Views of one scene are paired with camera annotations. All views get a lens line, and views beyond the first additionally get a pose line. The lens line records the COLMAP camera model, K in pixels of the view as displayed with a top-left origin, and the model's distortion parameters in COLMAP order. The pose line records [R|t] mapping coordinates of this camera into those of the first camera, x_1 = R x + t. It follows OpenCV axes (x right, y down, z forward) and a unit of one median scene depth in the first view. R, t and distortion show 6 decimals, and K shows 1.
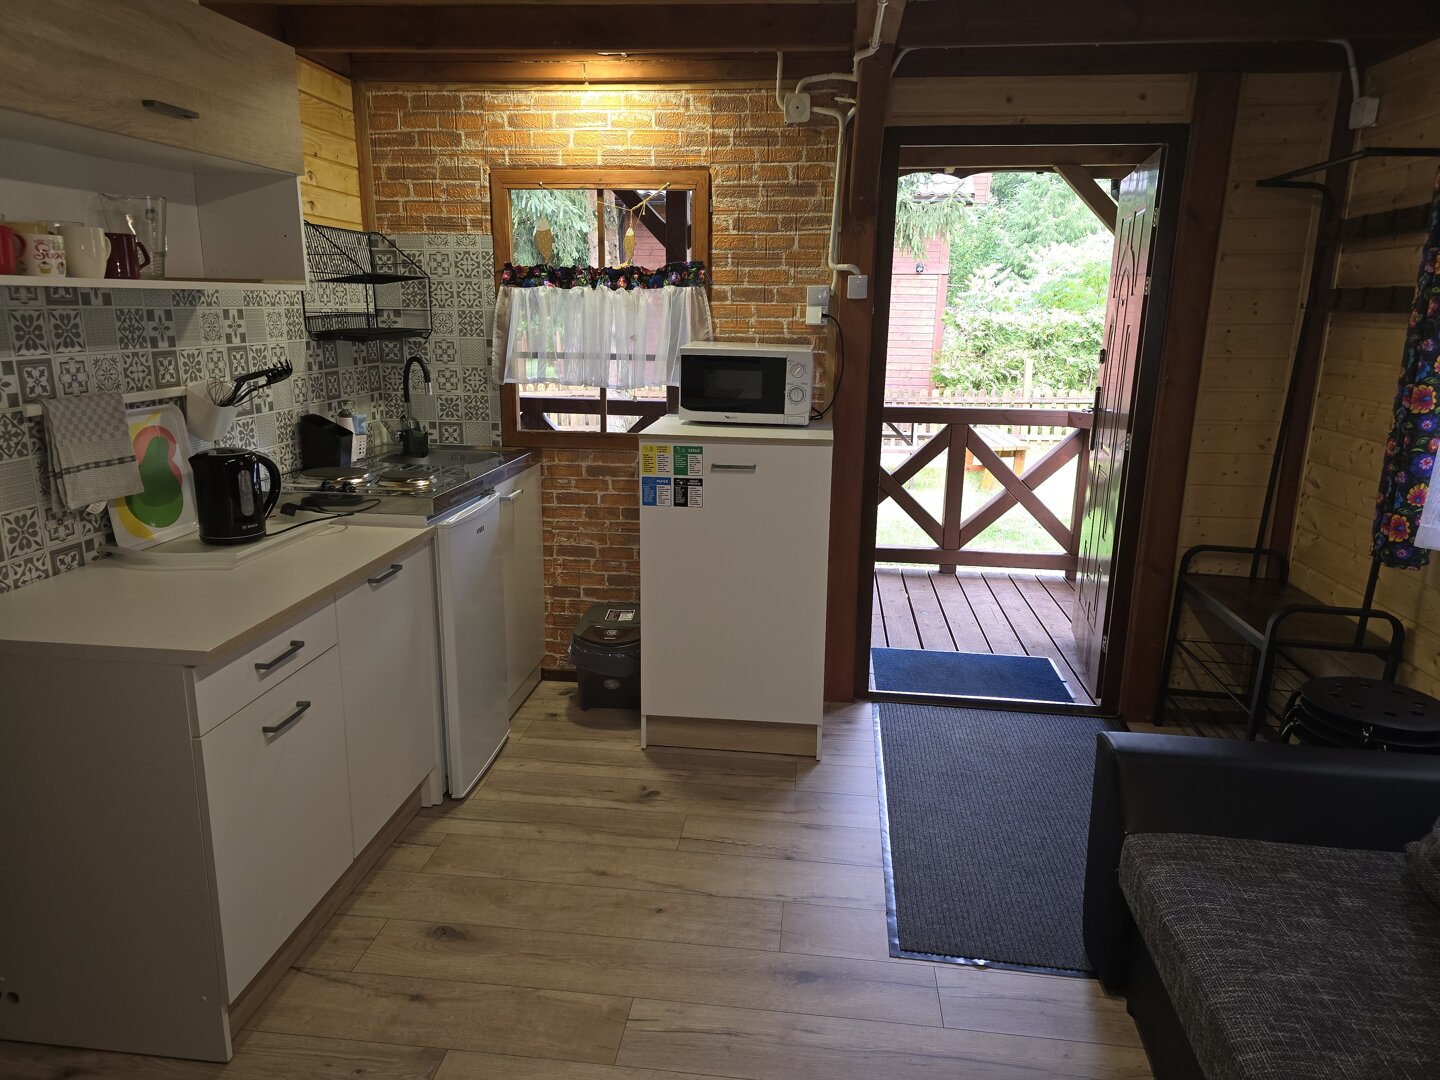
lens RADIAL K [[966.8, 0, 715.2], [0, 966.8, 542.5], [0, 0, 1]] dist [0.048890, -0.040183]
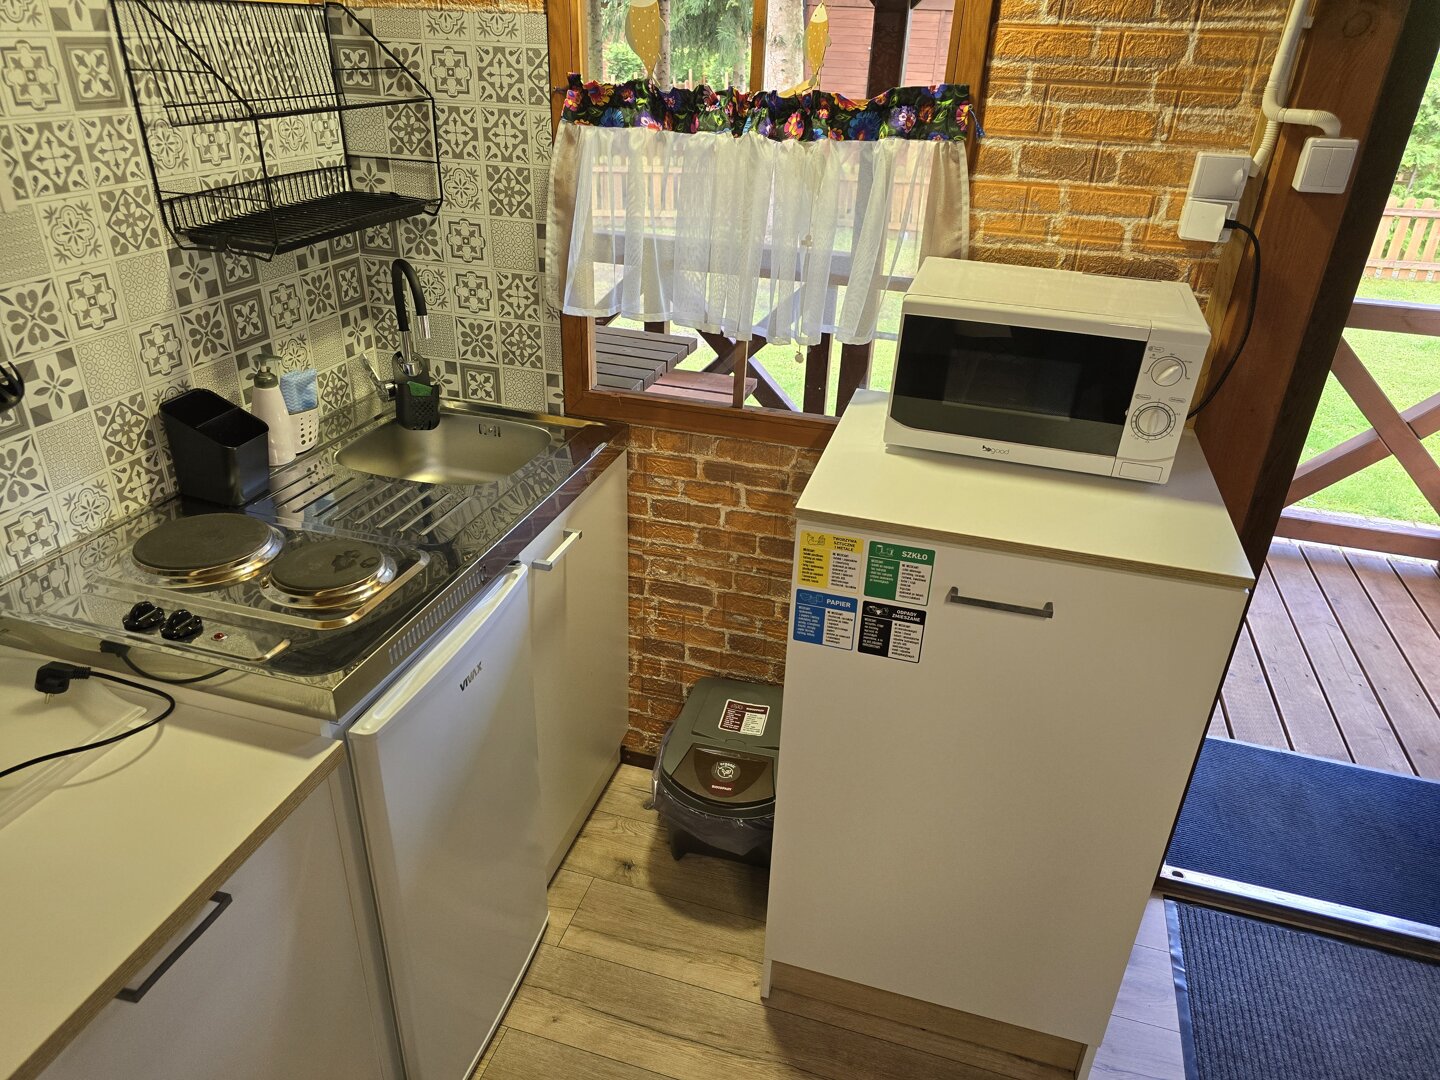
lens RADIAL K [[966.8, 0, 709.9], [0, 966.8, 541.1], [0, 0, 1]] dist [0.048890, -0.040183]
pose [[0.984126, 0.099728, -0.146801, -0.044711], [-0.061908, 0.968130, 0.242675, -0.183033], [0.166324, -0.229735, 0.958936, 0.473873]]
